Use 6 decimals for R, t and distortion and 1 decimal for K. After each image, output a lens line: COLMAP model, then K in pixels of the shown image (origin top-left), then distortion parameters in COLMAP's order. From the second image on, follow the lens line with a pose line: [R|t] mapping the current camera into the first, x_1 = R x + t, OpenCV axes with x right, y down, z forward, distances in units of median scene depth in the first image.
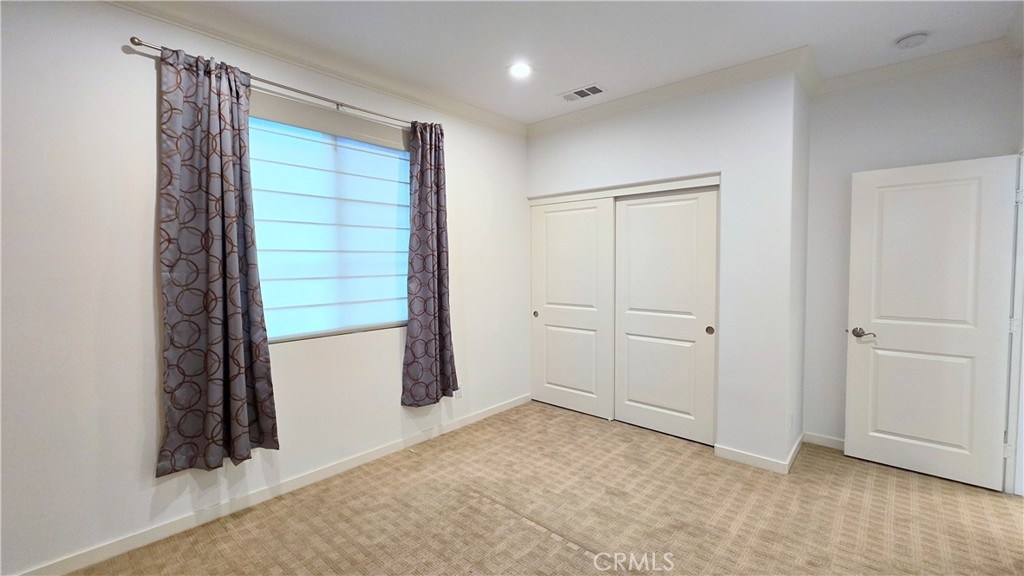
lens RADIAL K [[433.6, 0, 513.4], [0, 433.6, 280.9], [0, 0, 1]] dist [0.000232, 0.000354]
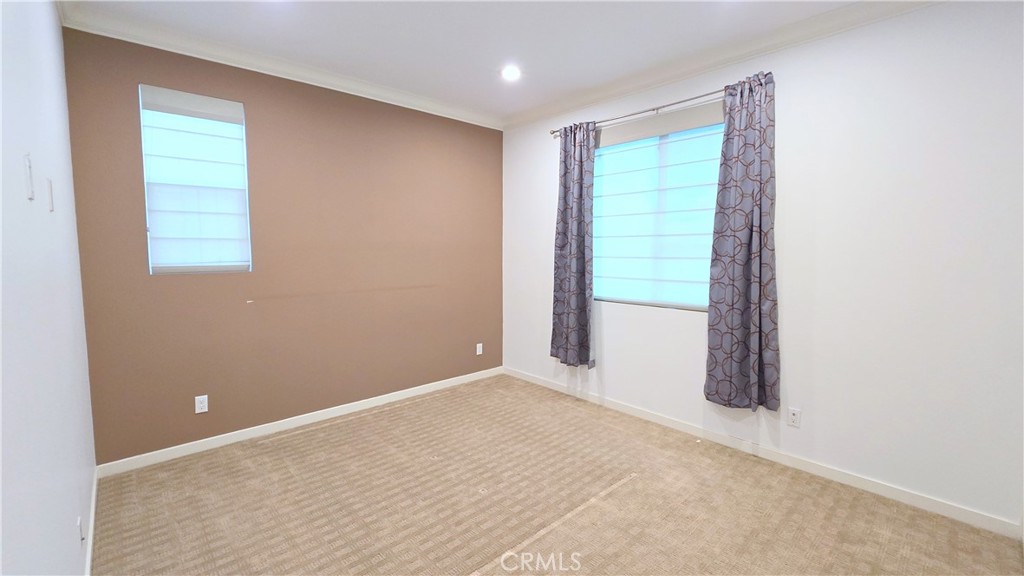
lens RADIAL K [[416.4, 0, 503.8], [0, 416.4, 281.0], [0, 0, 1]] dist [-0.001546, -0.000137]
pose [[-0.096763, 0.079173, -0.992154, 0.759701], [-0.041482, 0.995644, 0.083497, -0.022656], [0.994443, 0.049236, -0.093057, 0.698674]]
